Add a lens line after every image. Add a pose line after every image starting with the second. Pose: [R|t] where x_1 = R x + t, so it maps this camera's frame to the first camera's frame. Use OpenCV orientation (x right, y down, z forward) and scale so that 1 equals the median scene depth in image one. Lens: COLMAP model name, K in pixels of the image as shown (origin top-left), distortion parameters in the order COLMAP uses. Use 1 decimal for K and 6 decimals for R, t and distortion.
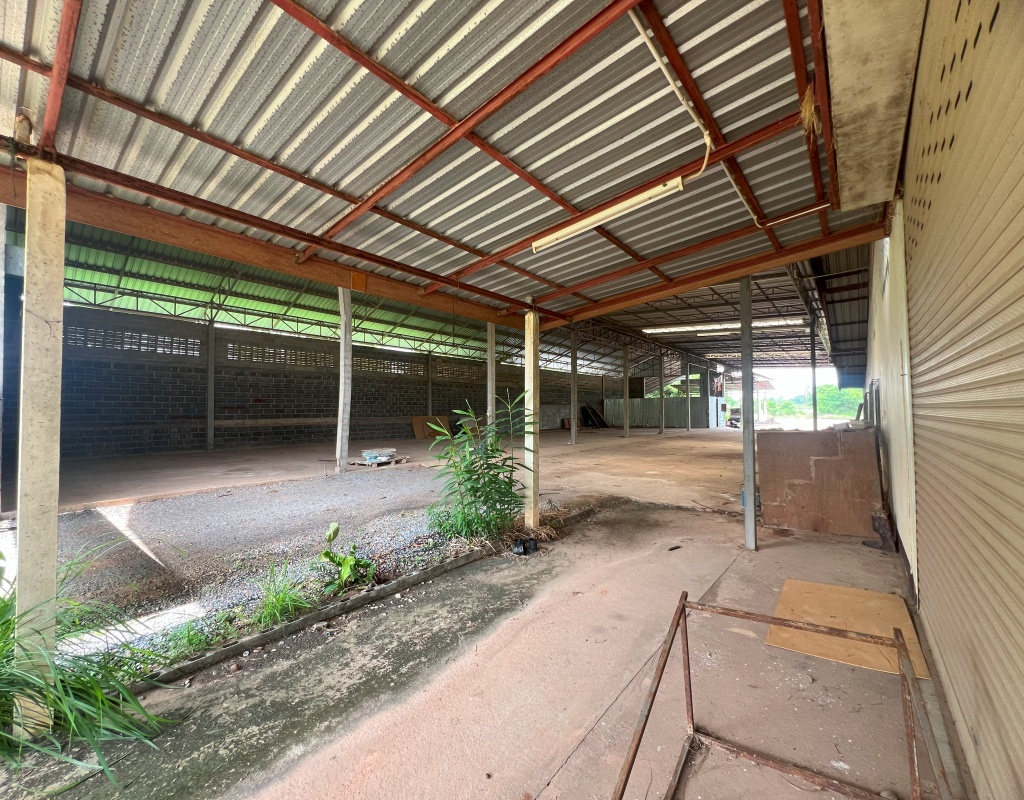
lens RADIAL K [[422.0, 0, 512.0], [0, 422.0, 400.0], [0, 0, 1]] dist [0.000452, -0.000057]
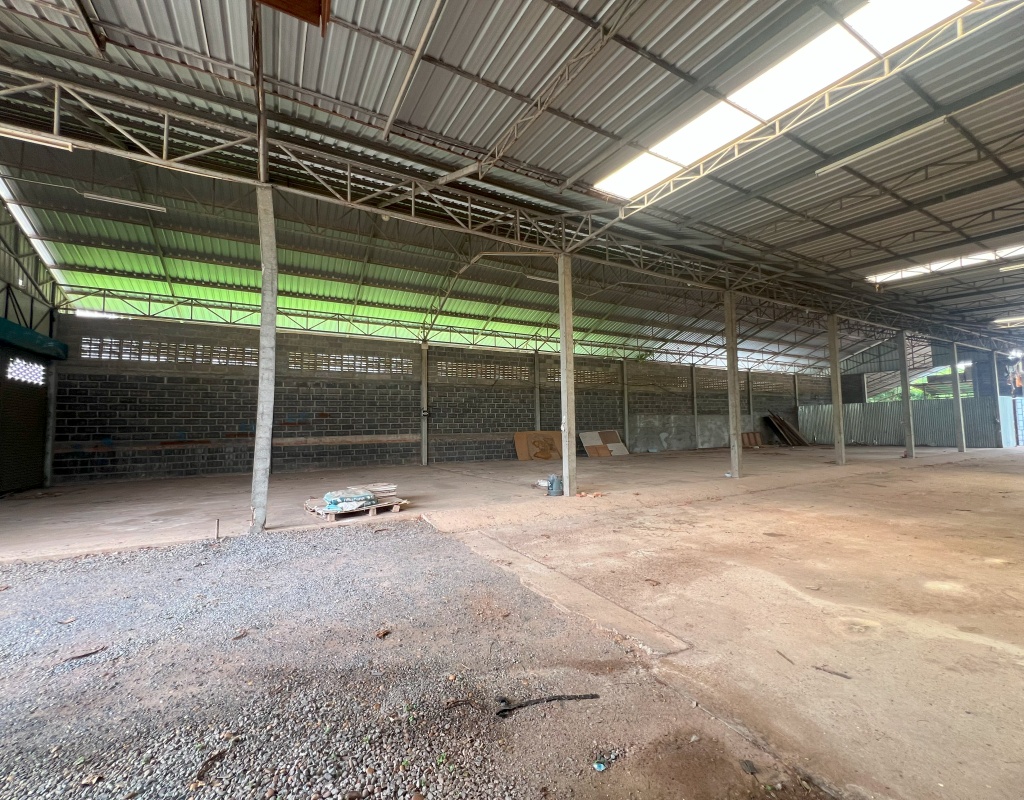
lens RADIAL K [[422.0, 0, 512.0], [0, 422.0, 400.0], [0, 0, 1]] dist [0.000452, -0.000057]
pose [[0.926153, -0.034640, -0.375554, 0.079311], [0.021748, 0.999021, -0.038514, 0.011226], [0.376521, 0.027502, 0.926000, 0.317518]]
